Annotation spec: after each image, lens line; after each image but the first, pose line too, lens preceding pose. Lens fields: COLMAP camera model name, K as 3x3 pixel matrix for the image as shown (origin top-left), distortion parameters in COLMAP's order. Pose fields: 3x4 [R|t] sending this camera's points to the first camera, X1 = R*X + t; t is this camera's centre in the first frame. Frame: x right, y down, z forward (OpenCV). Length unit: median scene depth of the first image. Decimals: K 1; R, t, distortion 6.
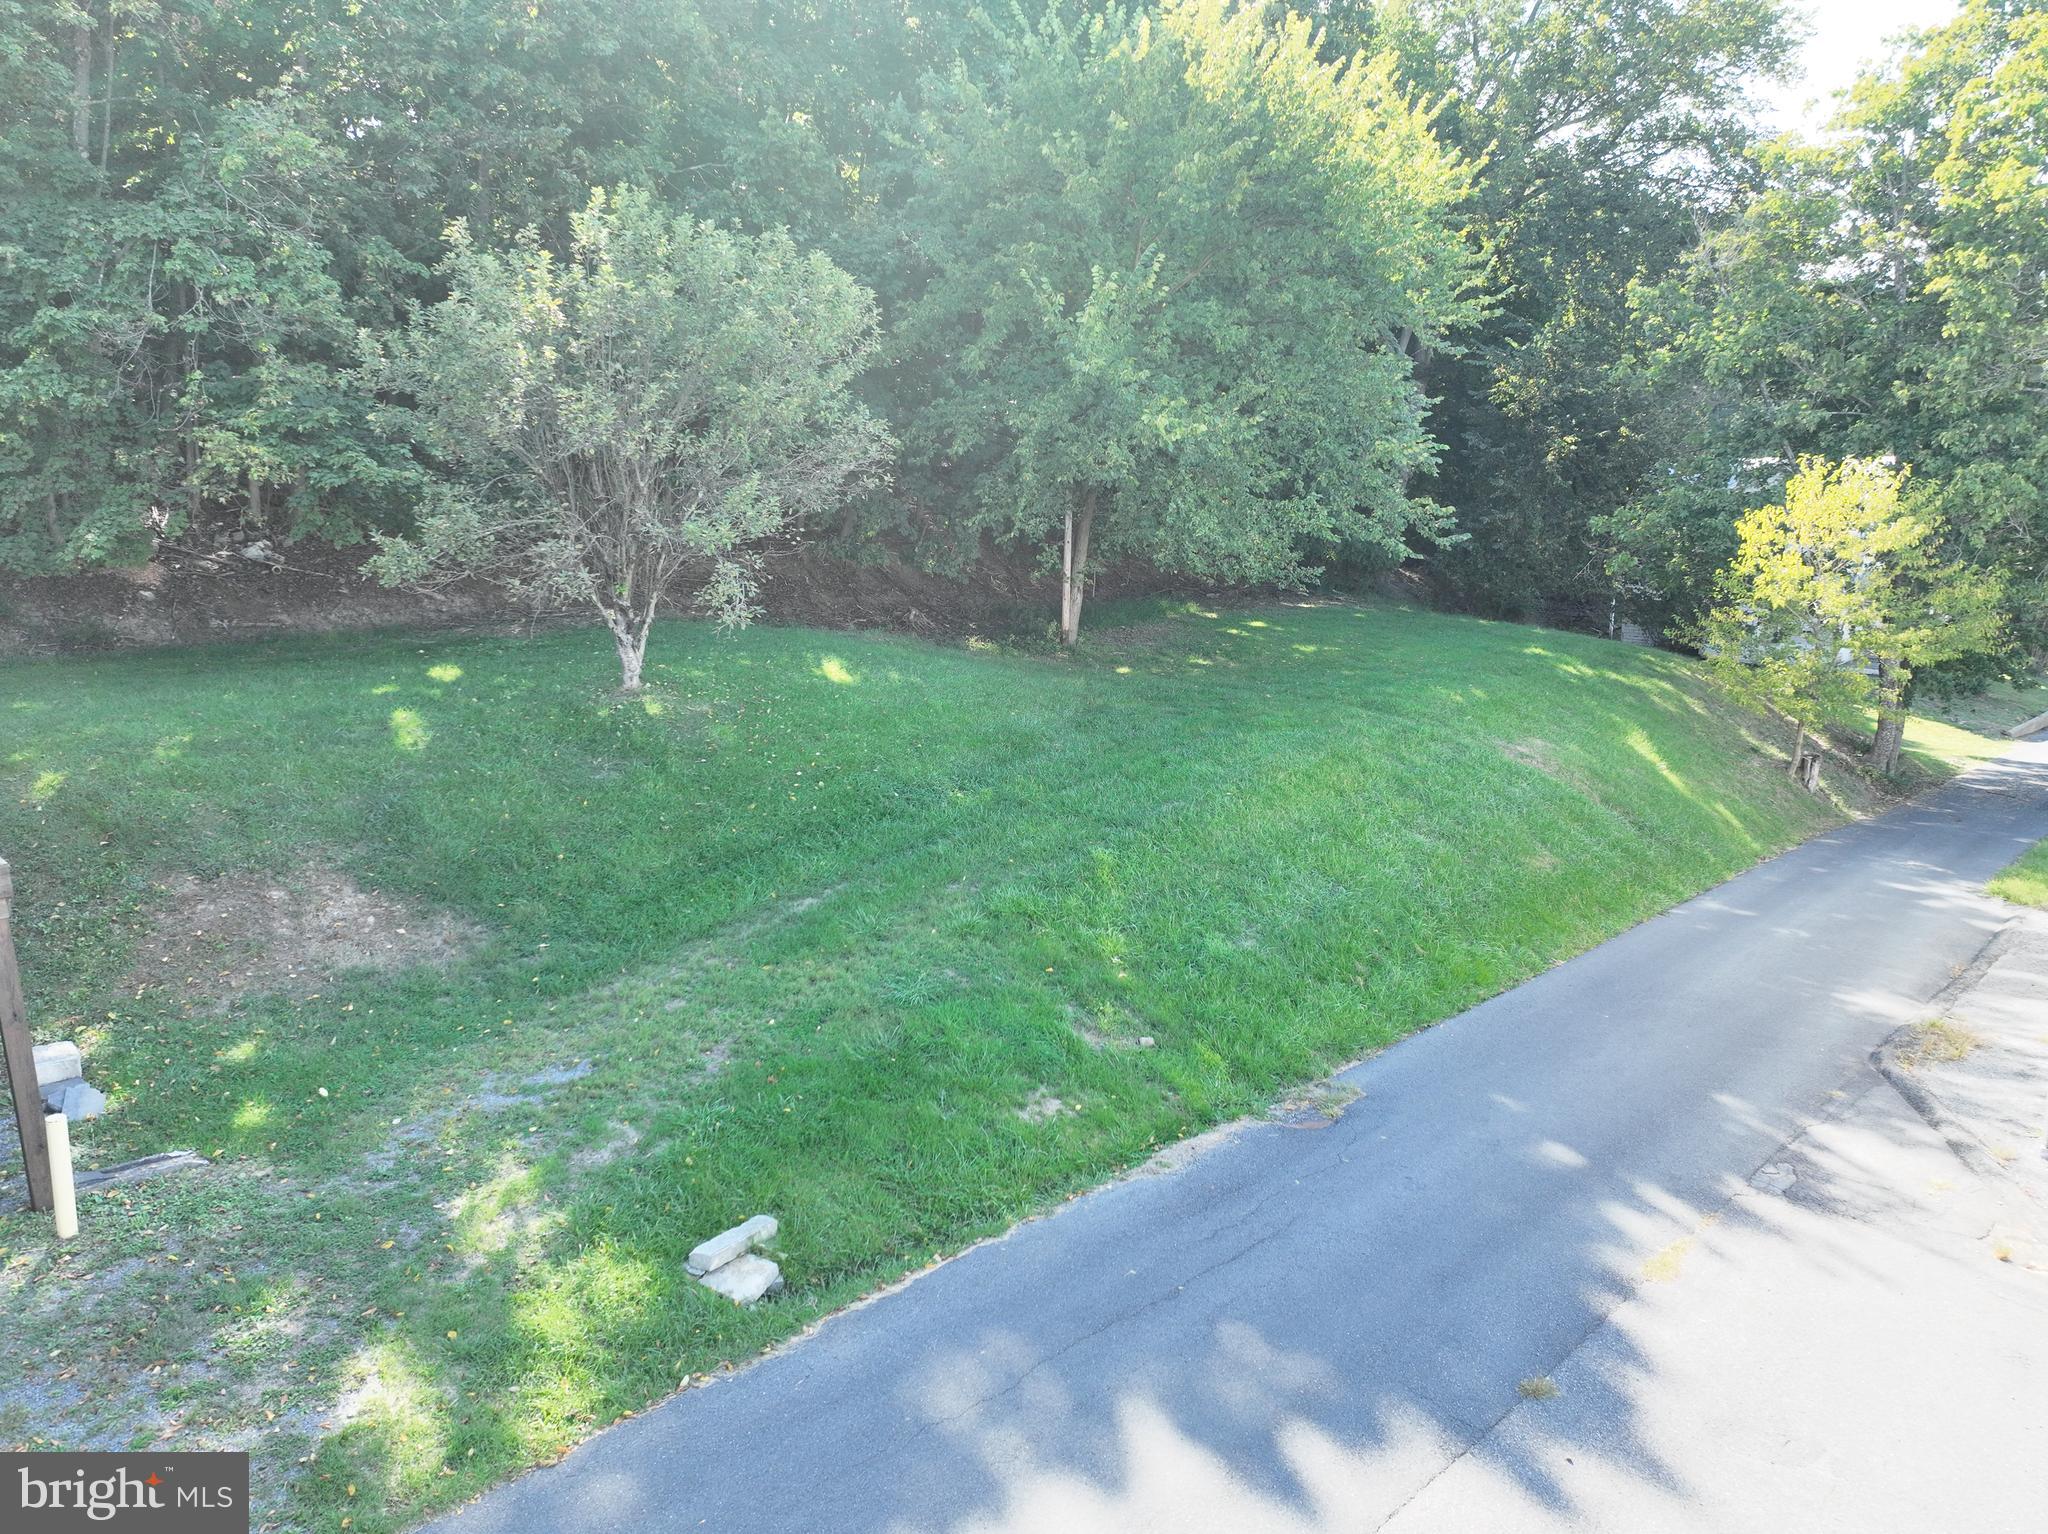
lens RADIAL K [[1448.0, 0, 1027.0], [0, 1448.0, 752.9], [0, 0, 1]] dist [-0.004046, 0.023266]
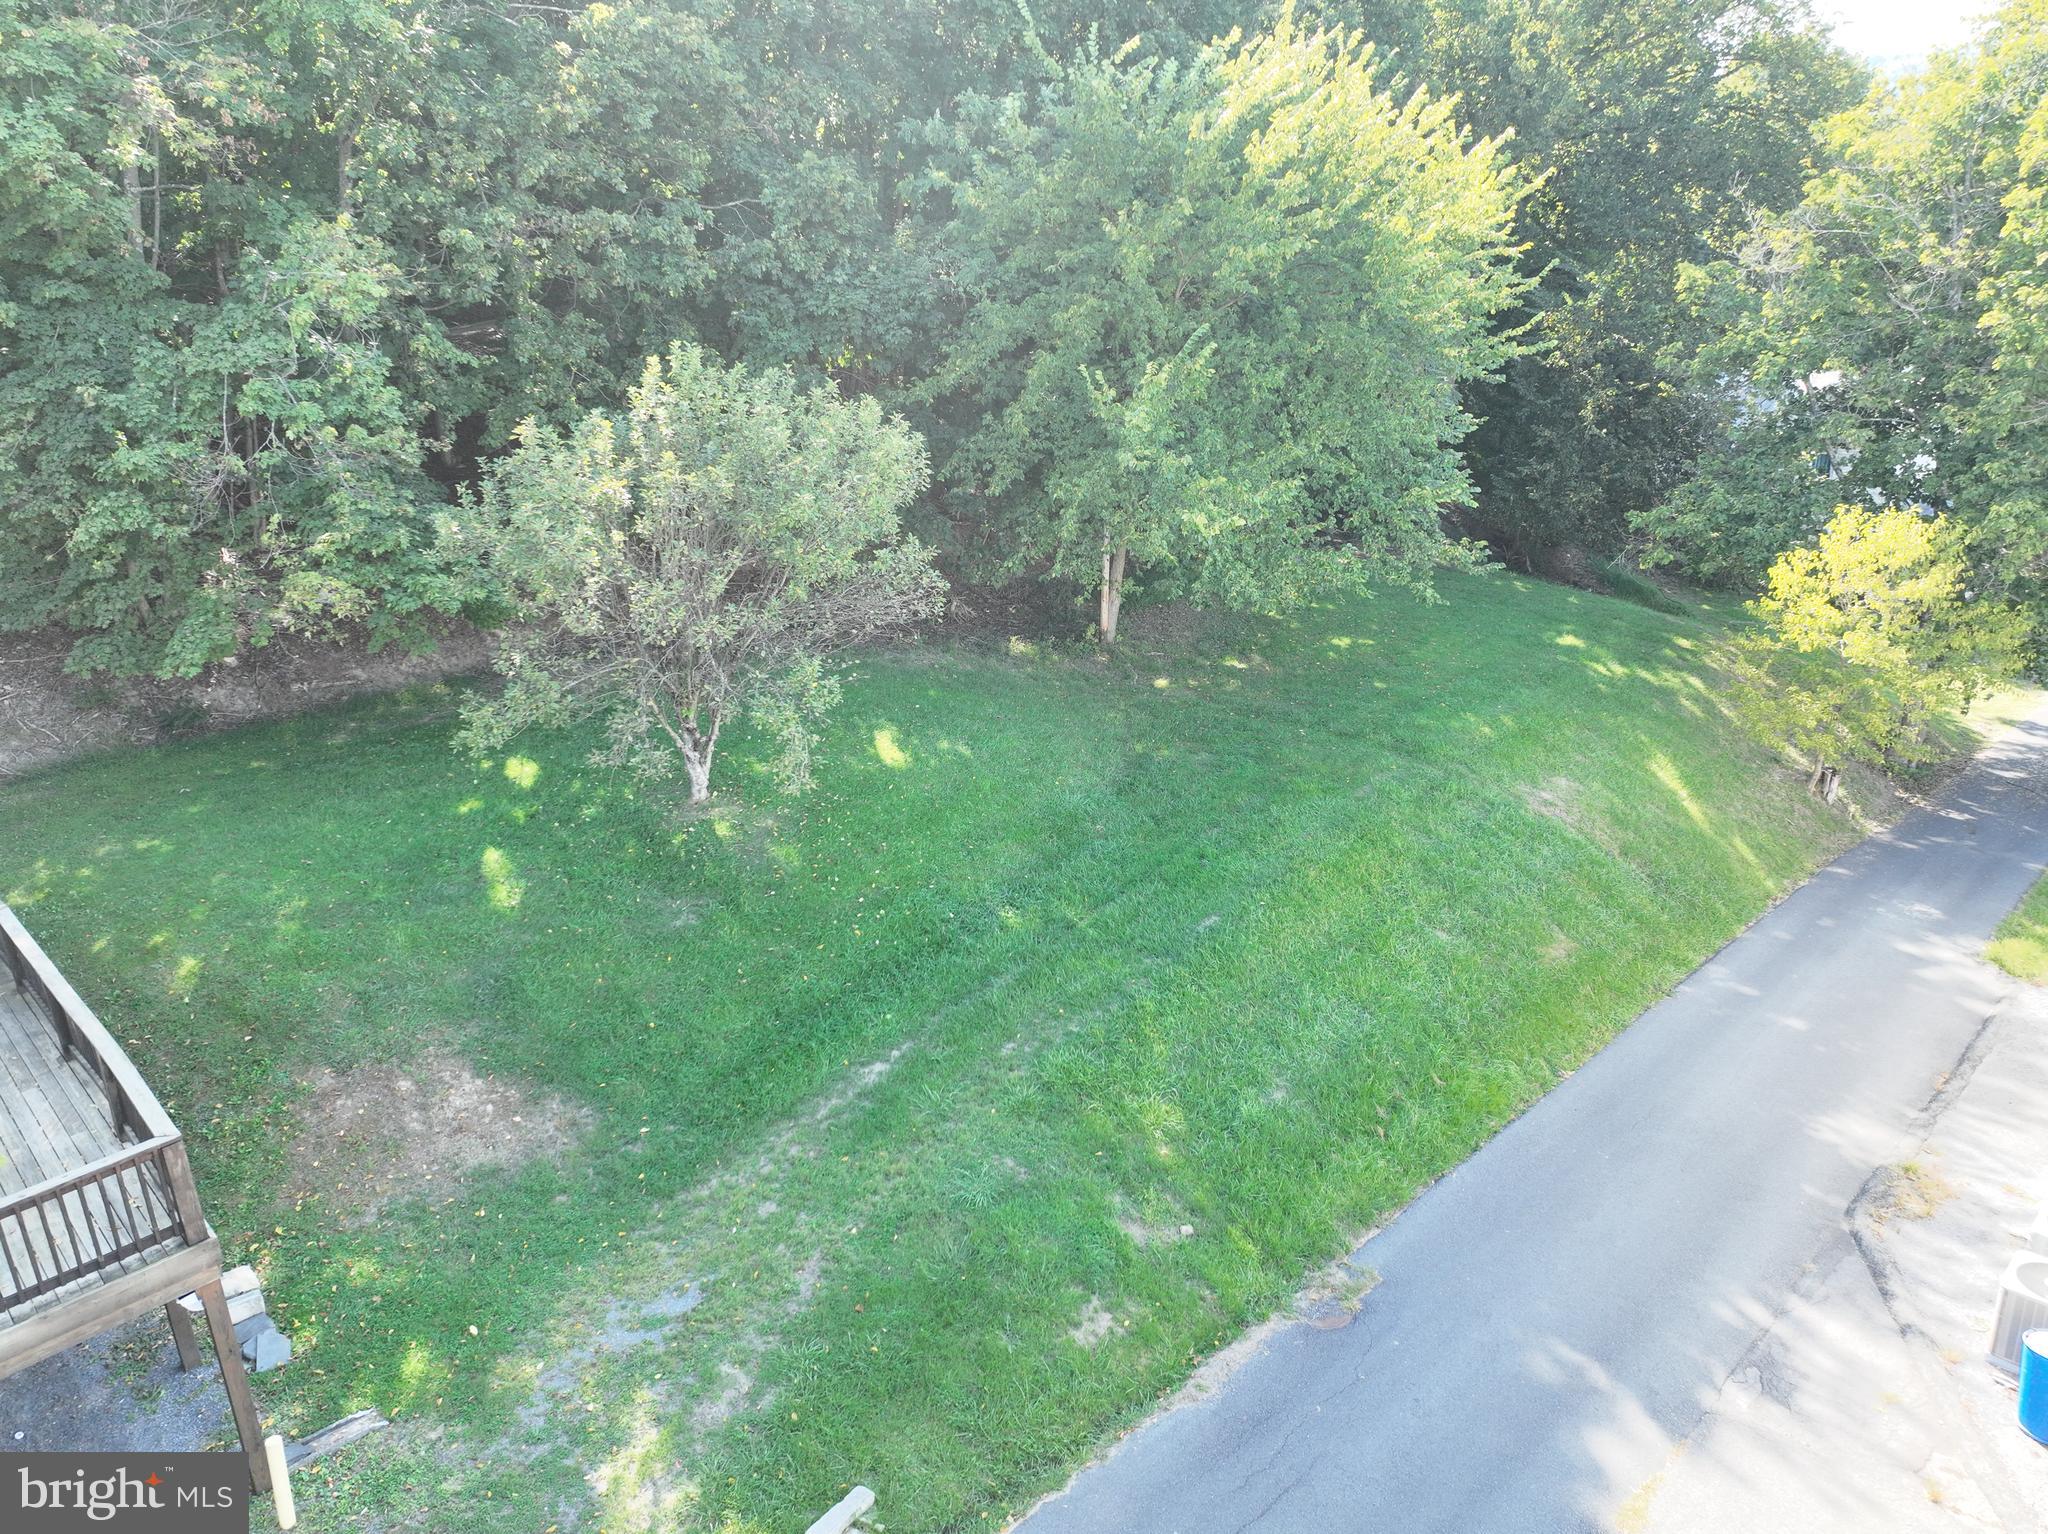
lens RADIAL K [[1448.0, 0, 1028.1], [0, 1448.0, 760.6], [0, 0, 1]] dist [-0.004046, 0.023266]
pose [[0.999701, -0.008087, -0.023056, -0.008616], [0.010907, 0.992106, 0.124924, -0.235406], [0.021864, -0.125139, 0.991898, -0.053003]]
